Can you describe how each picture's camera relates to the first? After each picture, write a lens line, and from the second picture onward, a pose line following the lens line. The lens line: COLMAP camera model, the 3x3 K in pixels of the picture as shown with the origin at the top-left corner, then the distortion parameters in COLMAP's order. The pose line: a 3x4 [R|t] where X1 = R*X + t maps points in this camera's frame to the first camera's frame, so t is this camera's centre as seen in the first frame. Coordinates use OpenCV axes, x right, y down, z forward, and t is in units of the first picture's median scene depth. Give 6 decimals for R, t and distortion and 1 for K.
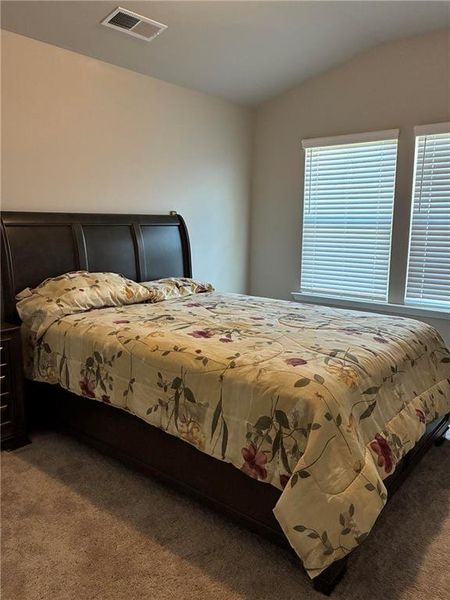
lens RADIAL K [[459.5, 0, 224.4], [0, 459.5, 296.6], [0, 0, 1]] dist [0.015546, -0.002259]
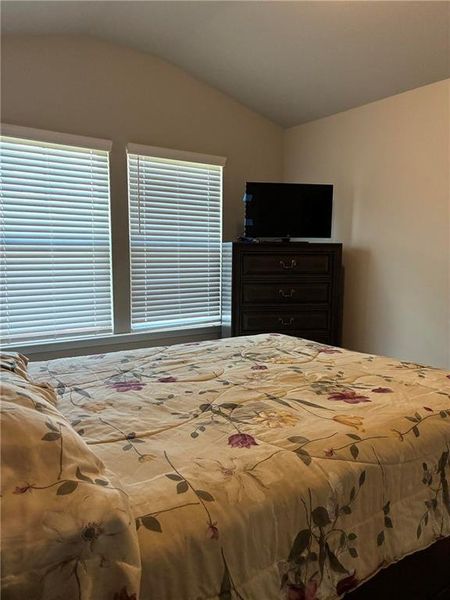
lens RADIAL K [[459.5, 0, 224.4], [0, 459.5, 296.6], [0, 0, 1]] dist [0.015546, -0.002259]
pose [[0.263687, -0.102178, 0.959181, -0.464735], [0.150435, 0.986563, 0.063739, -0.088439], [-0.952806, 0.127487, 0.275515, 0.588653]]
